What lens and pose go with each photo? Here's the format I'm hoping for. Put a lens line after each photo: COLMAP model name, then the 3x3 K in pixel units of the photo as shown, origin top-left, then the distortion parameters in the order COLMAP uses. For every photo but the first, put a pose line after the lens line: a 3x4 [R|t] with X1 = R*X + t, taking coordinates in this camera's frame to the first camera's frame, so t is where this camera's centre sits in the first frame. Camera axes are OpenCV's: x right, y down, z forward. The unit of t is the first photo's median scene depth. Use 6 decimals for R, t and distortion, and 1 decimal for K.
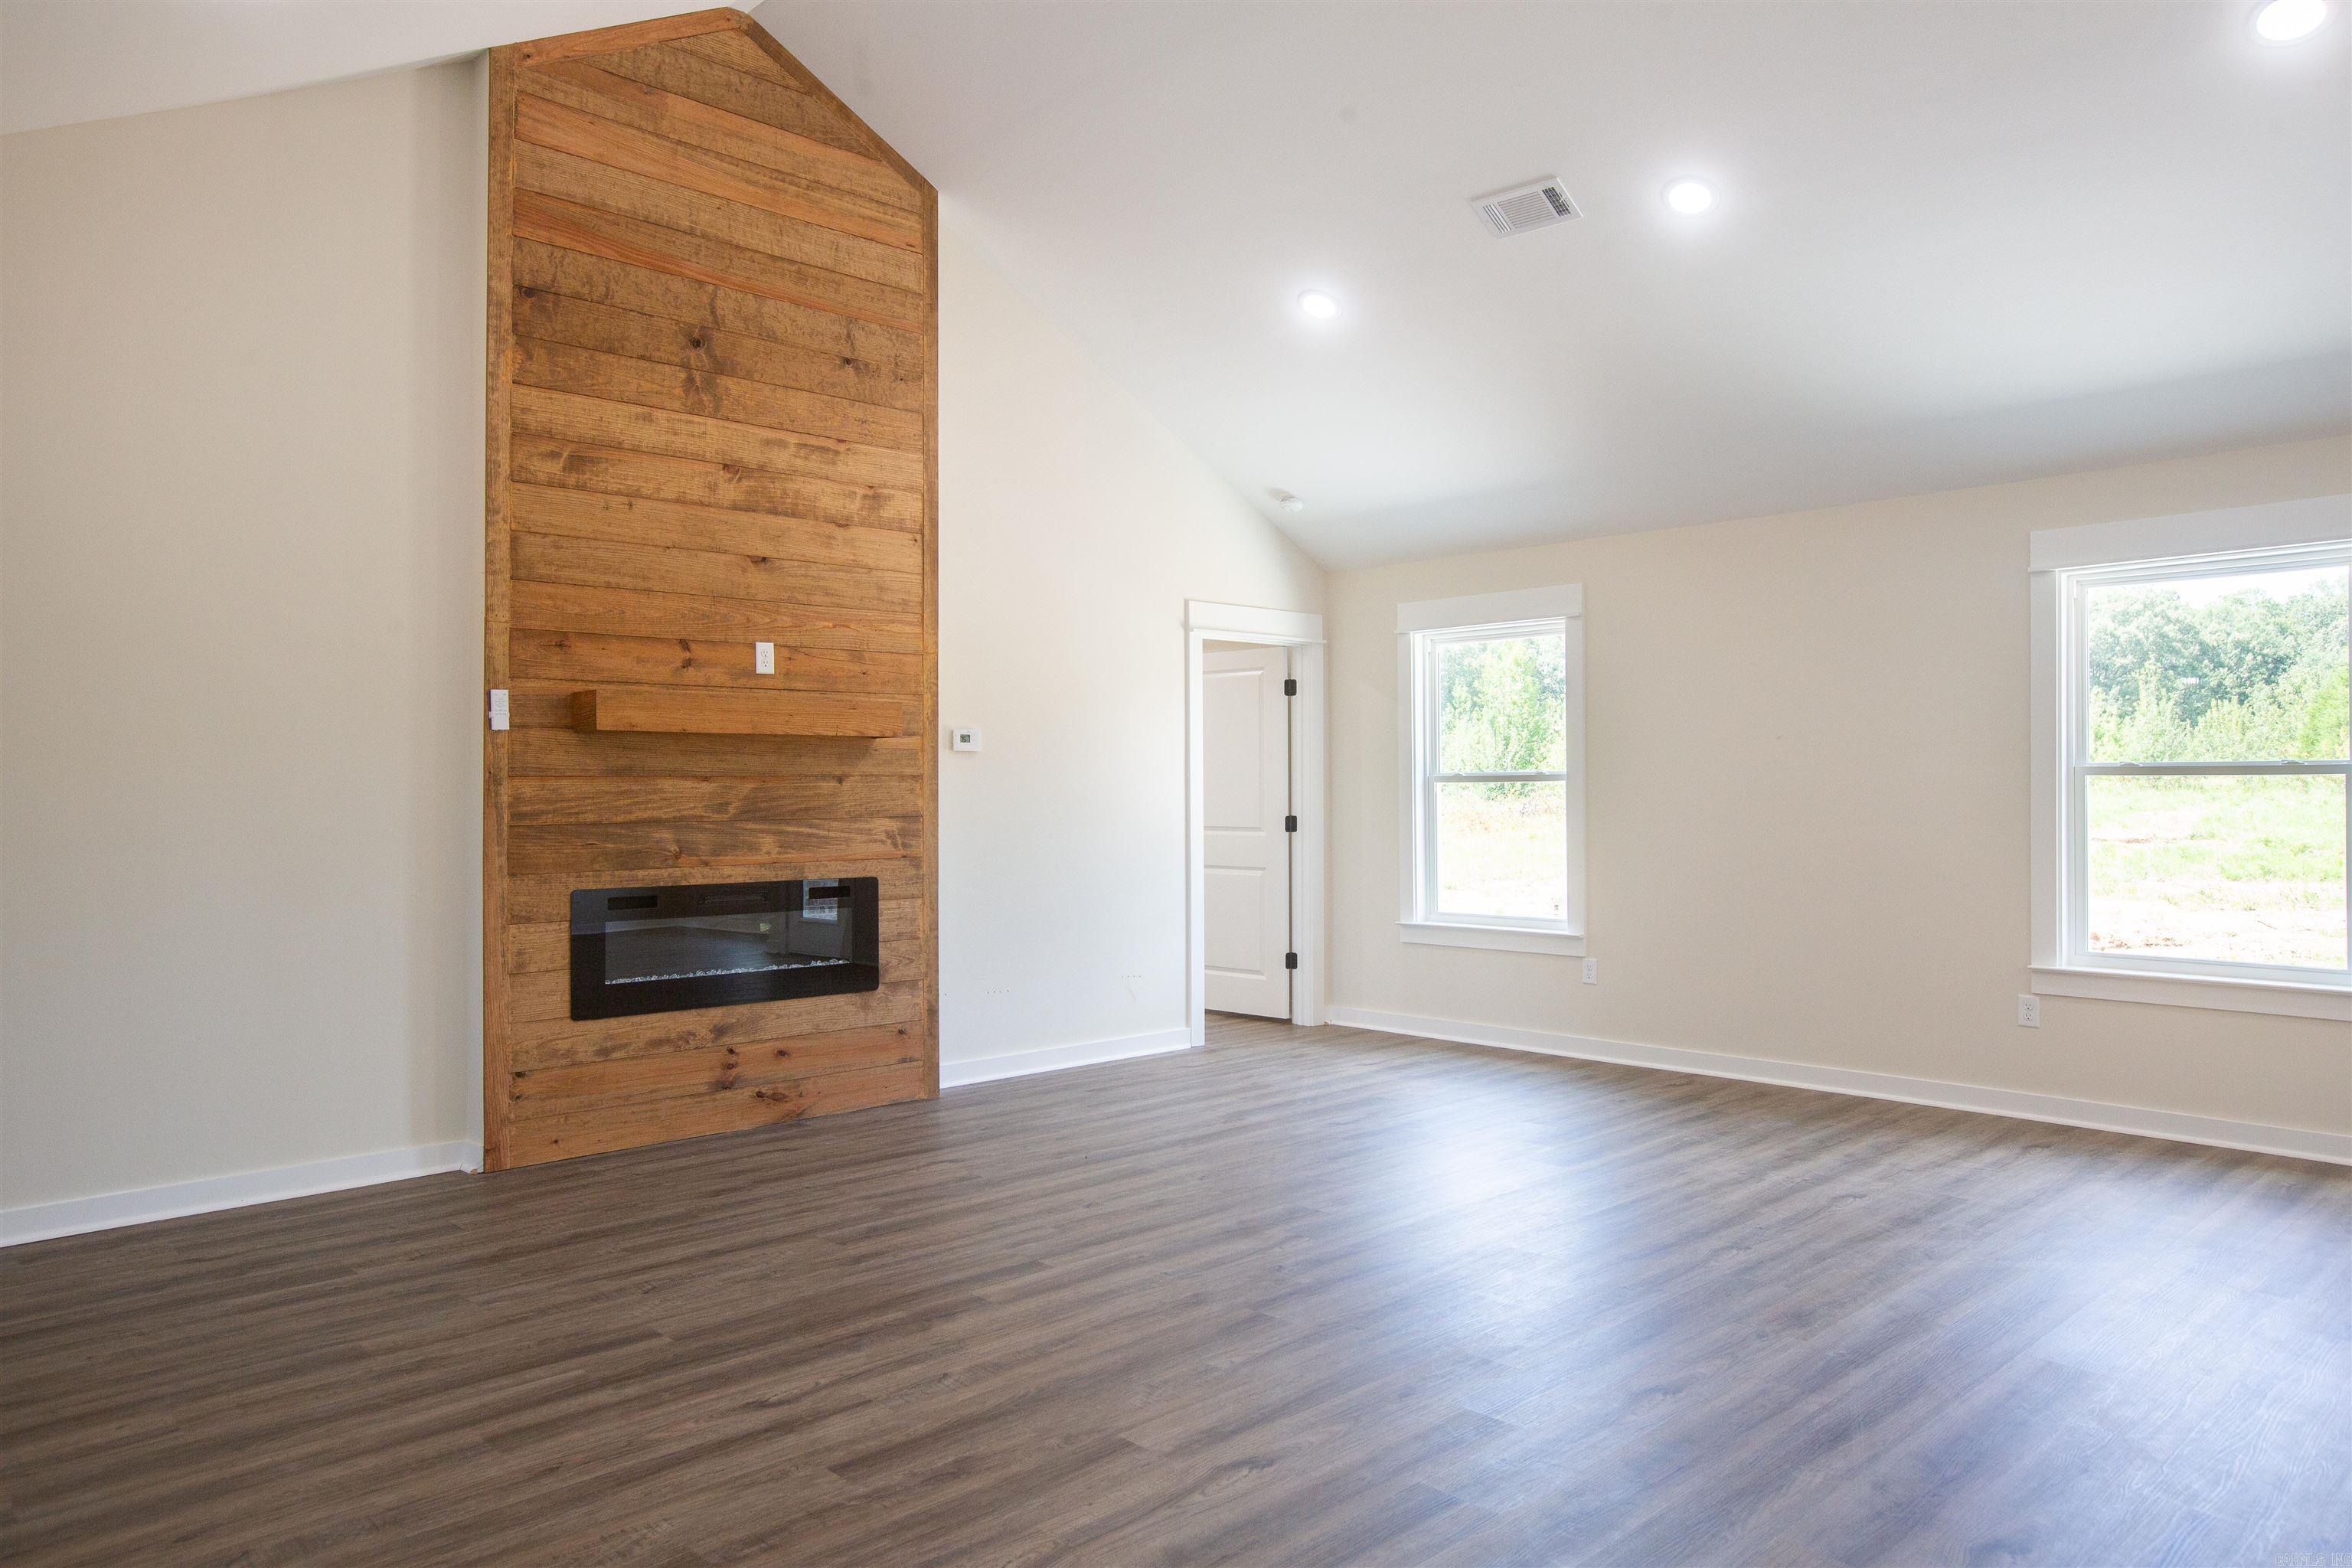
lens RADIAL K [[1553.7, 0, 1163.7], [0, 1553.7, 769.6], [0, 0, 1]] dist [-0.042744, 0.069200]
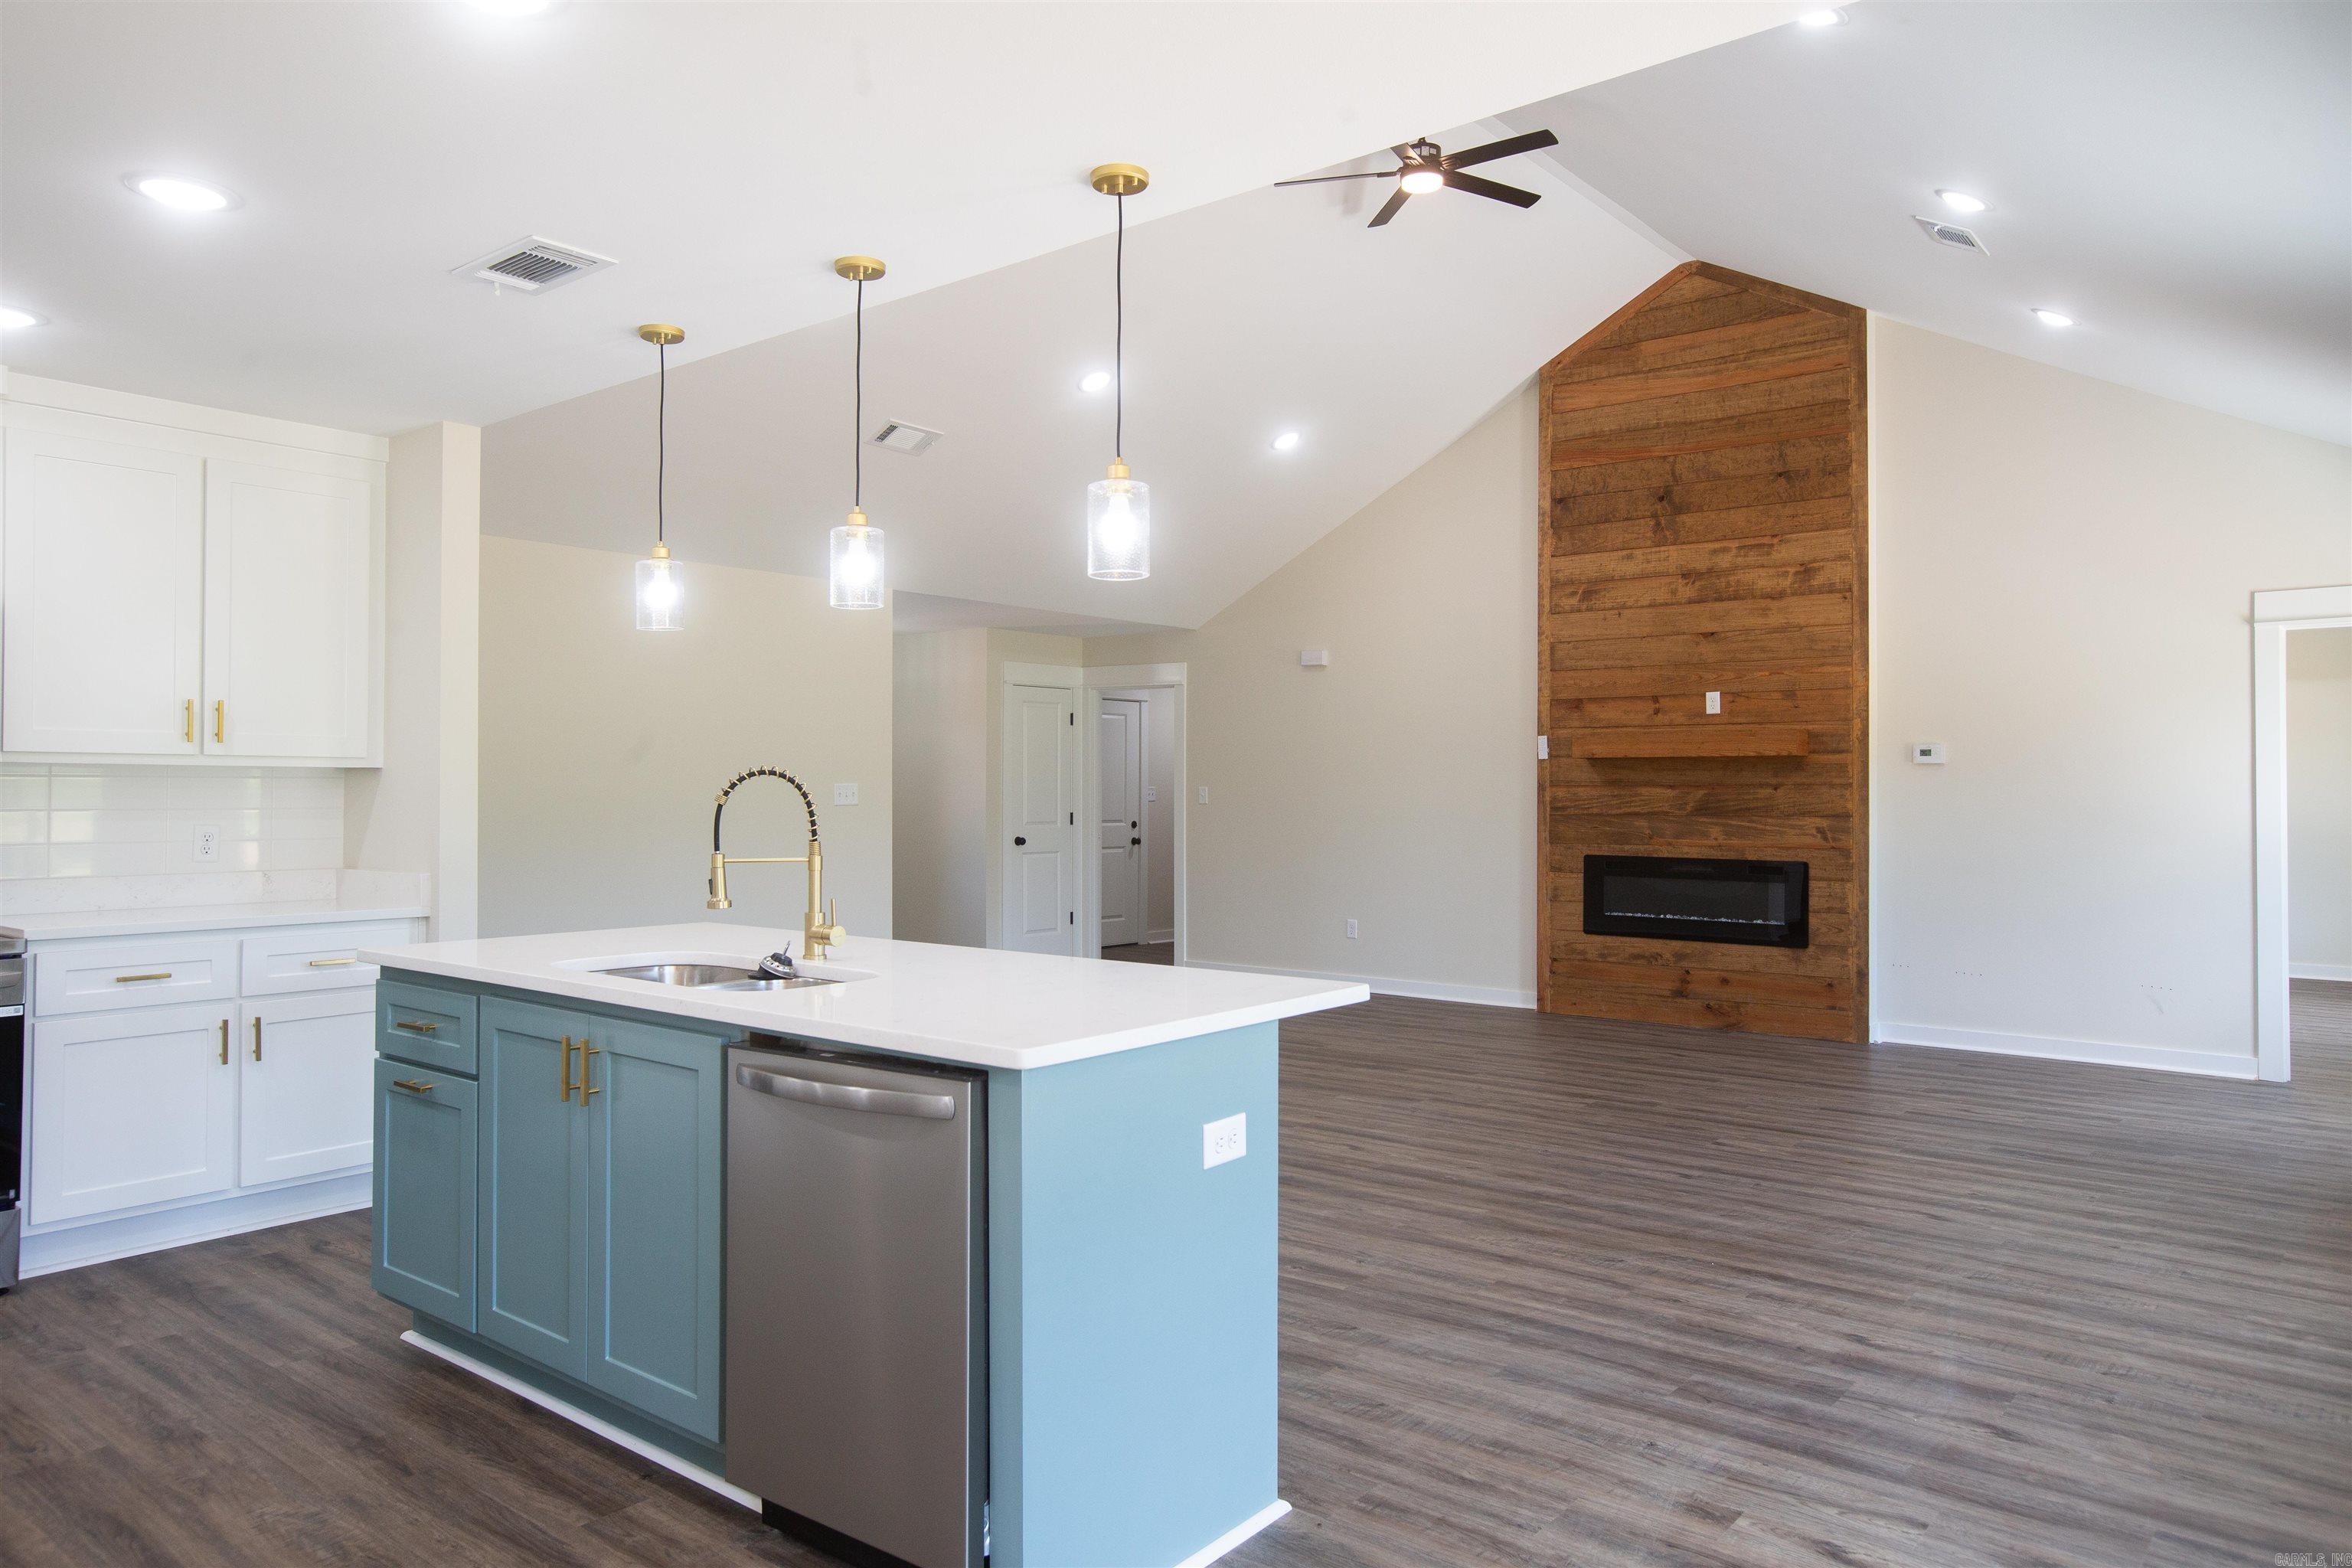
lens RADIAL K [[1553.7, 0, 1163.7], [0, 1553.7, 769.6], [0, 0, 1]] dist [-0.042744, 0.069200]
pose [[0.116890, -0.010422, -0.993090, 1.117589], [0.006947, 0.999929, -0.009677, 0.000194], [0.993121, -0.005768, 0.116954, 0.331722]]
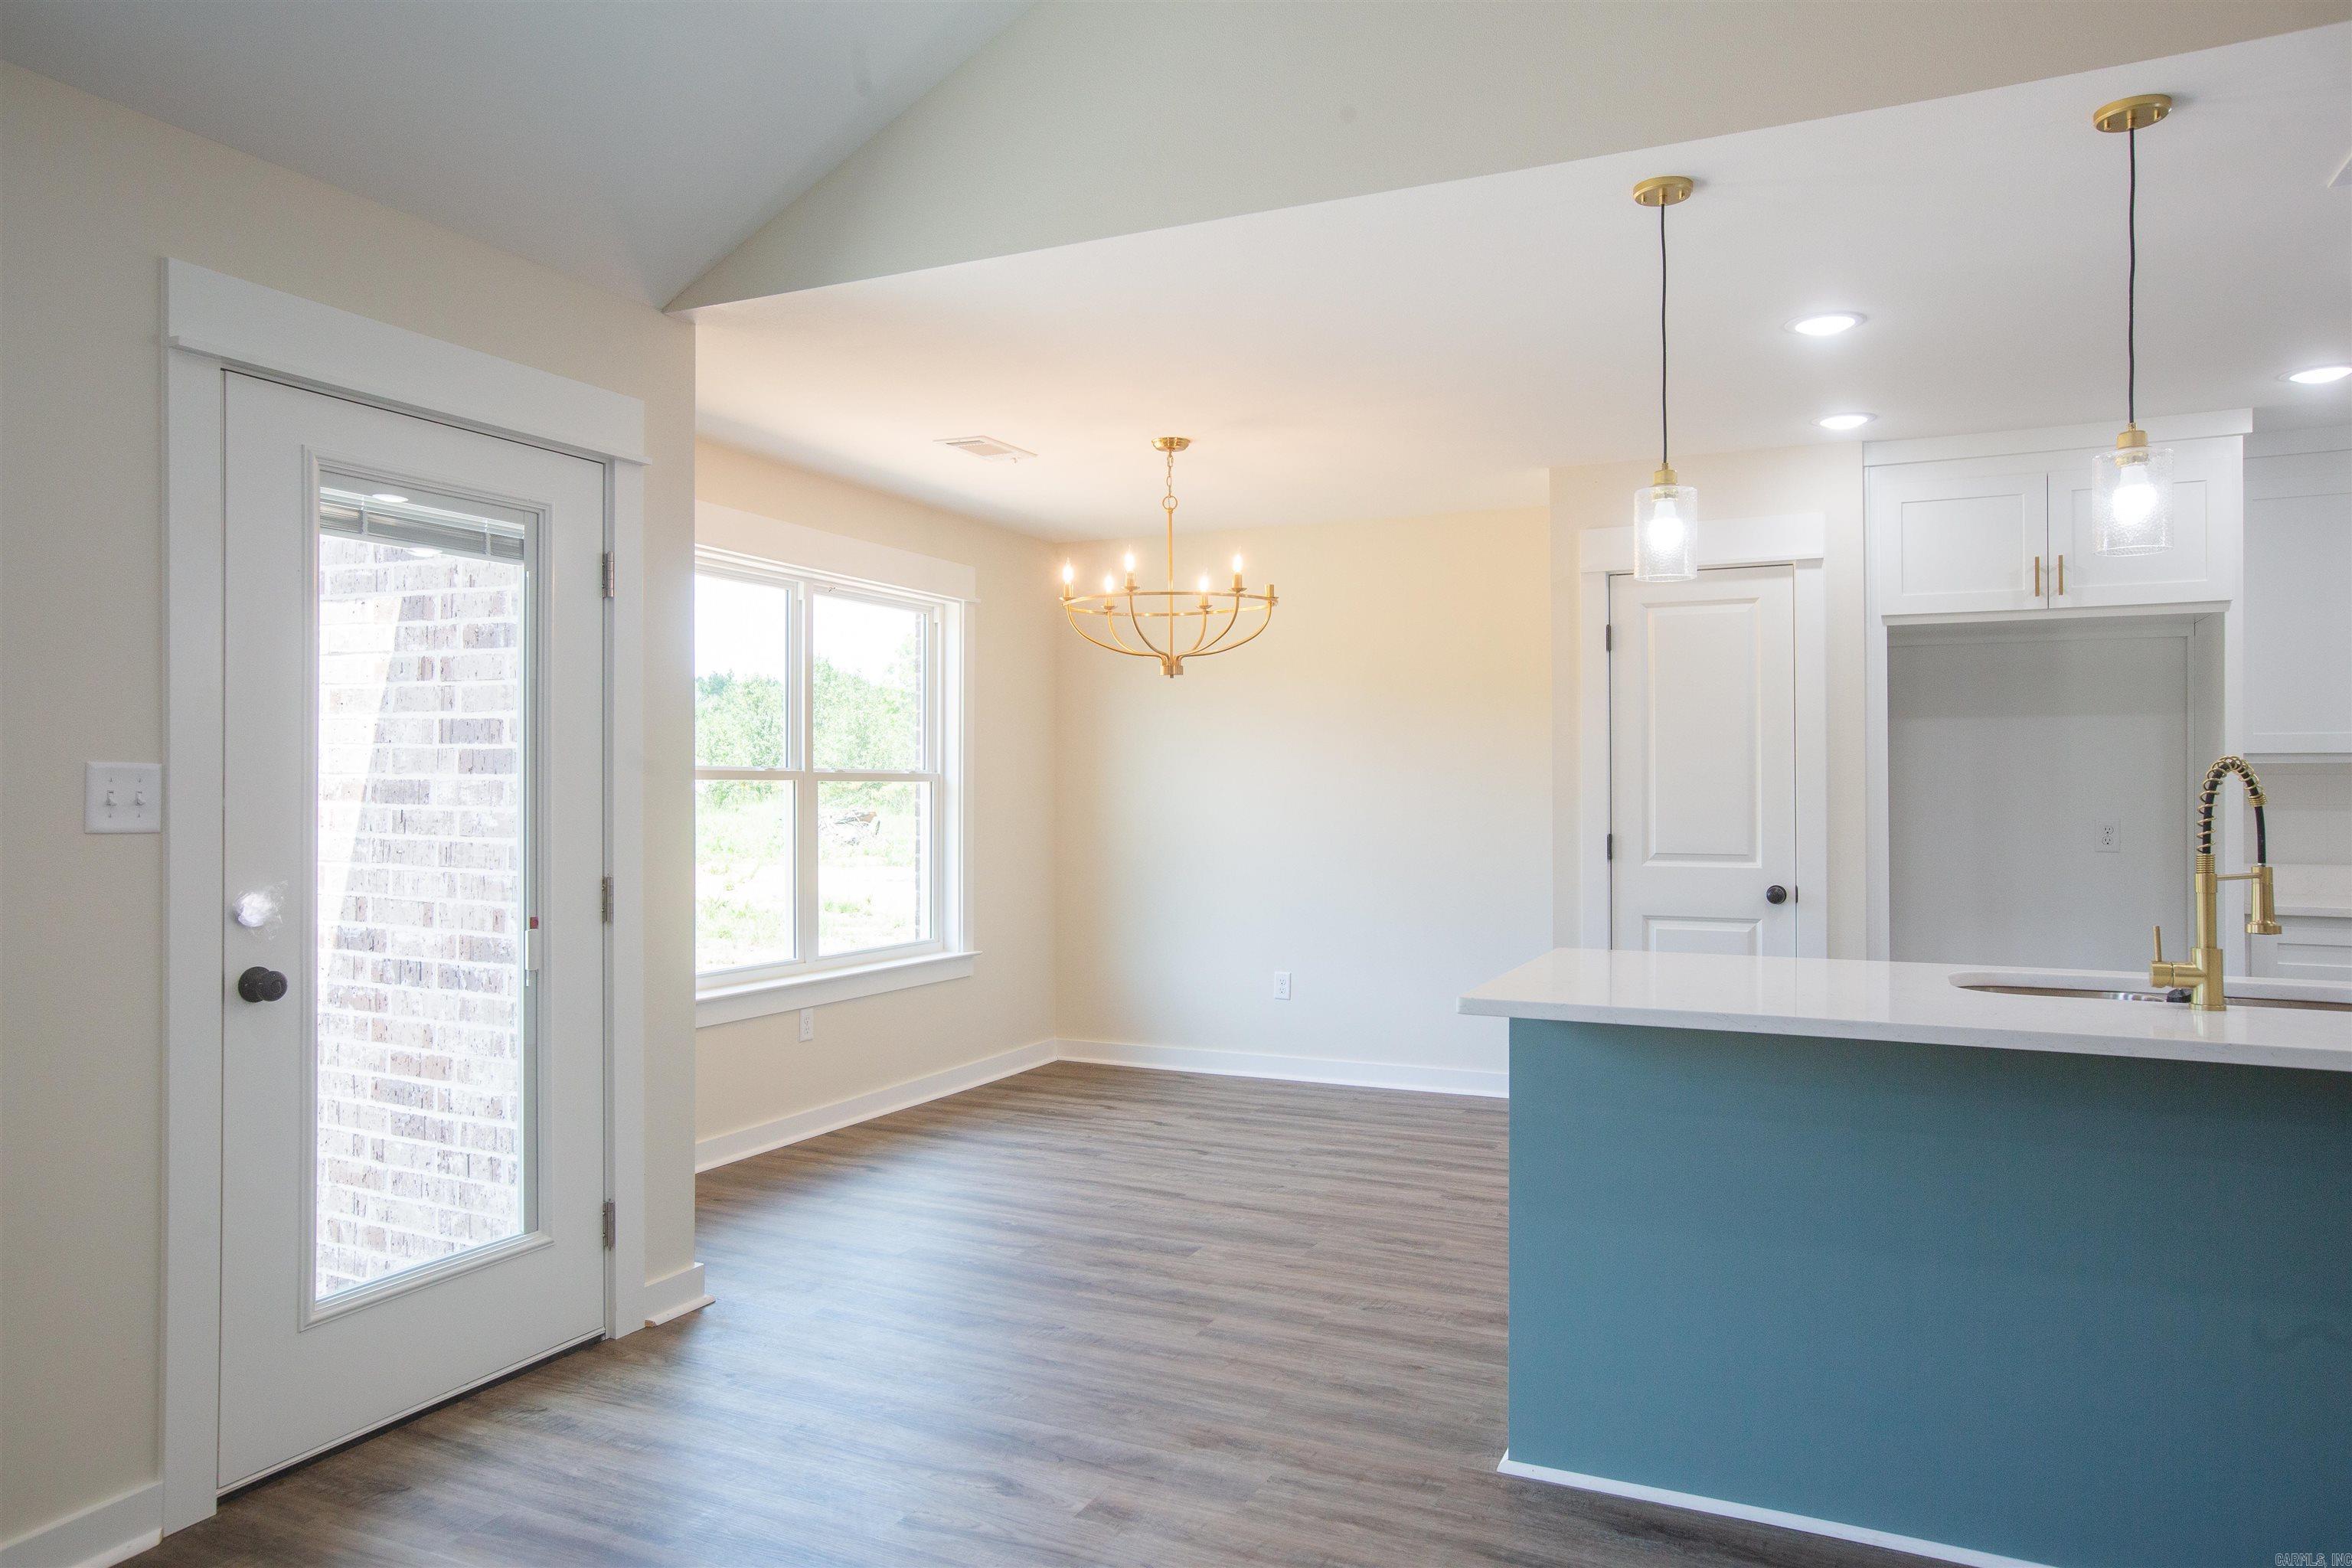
lens RADIAL K [[1553.7, 0, 1163.7], [0, 1553.7, 769.6], [0, 0, 1]] dist [-0.042744, 0.069200]
pose [[-0.356721, 0.011847, 0.934136, 0.216941], [-0.007574, 0.999850, -0.015572, 0.005215], [-0.934180, -0.012630, -0.356578, 0.706534]]
